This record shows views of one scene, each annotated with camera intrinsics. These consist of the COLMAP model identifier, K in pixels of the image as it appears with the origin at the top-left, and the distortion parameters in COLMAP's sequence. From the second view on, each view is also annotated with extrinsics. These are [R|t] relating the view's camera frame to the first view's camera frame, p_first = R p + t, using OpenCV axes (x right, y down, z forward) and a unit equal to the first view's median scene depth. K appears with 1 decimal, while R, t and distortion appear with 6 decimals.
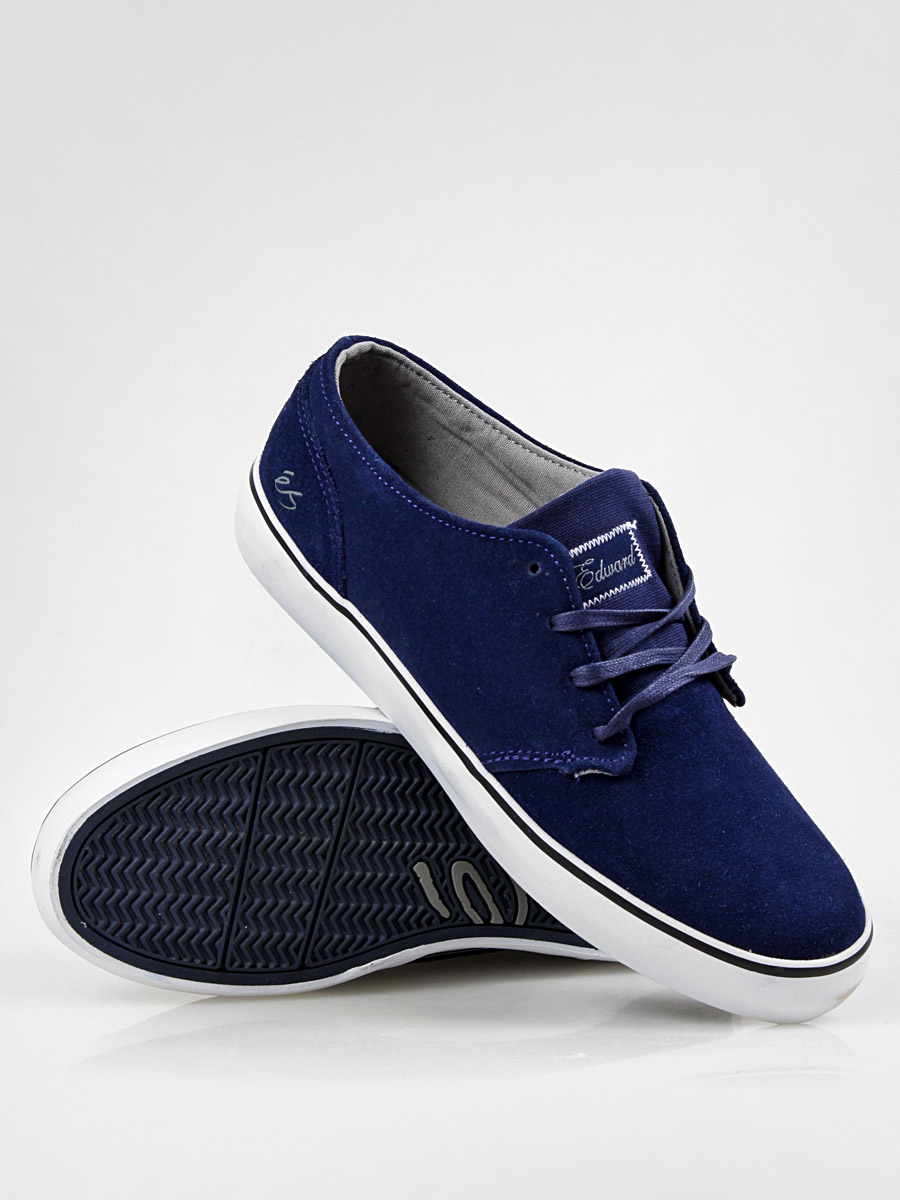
lens RADIAL K [[3647.2, 0, 448.0], [0, 3647.2, 596.1], [0, 0, 1]] dist [0.382175, 0.000000]
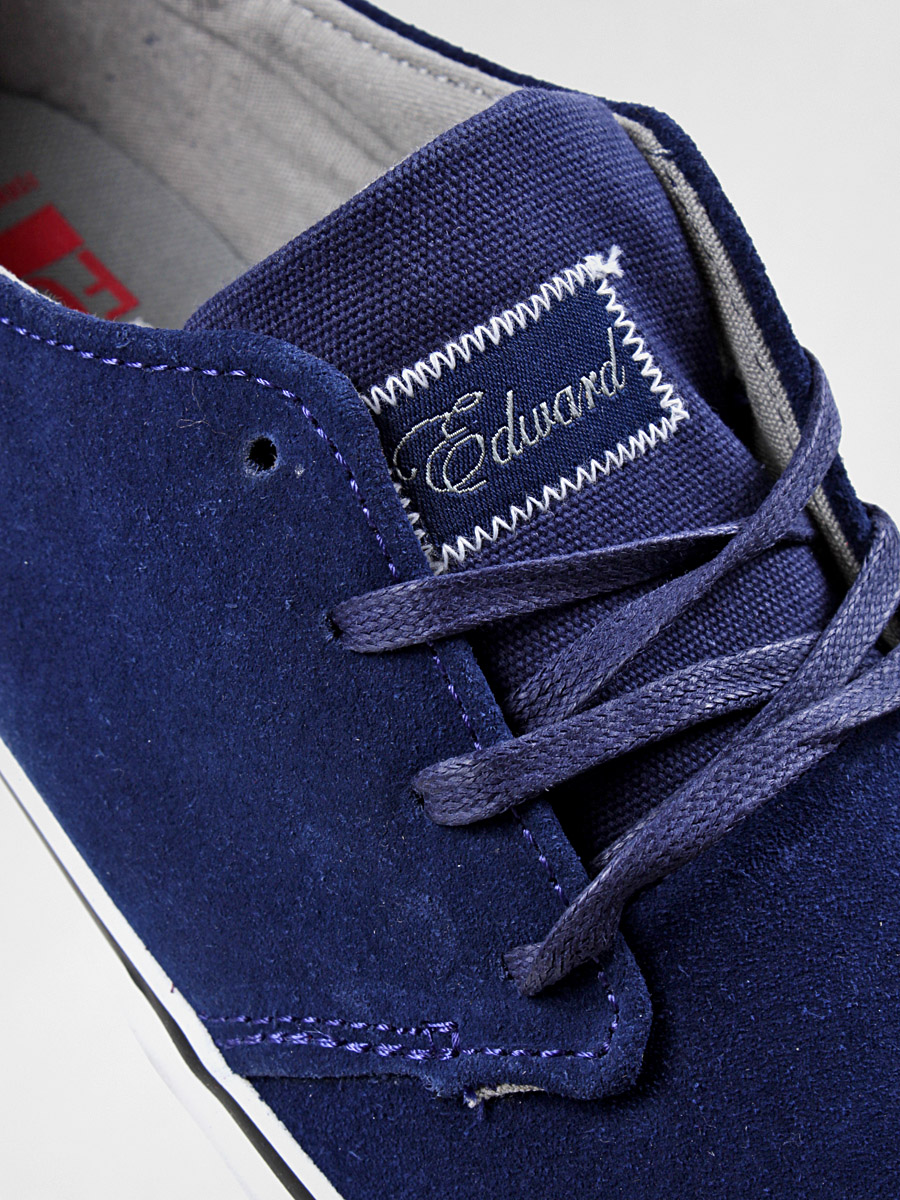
lens RADIAL K [[3647.2, 0, 454.7], [0, 3647.2, 609.9], [0, 0, 1]] dist [0.382175, 0.000000]
pose [[0.979833, -0.088608, -0.179096, 0.092377], [0.110155, 0.987335, 0.114173, -0.027781], [0.166711, -0.131599, 0.977184, 0.691537]]
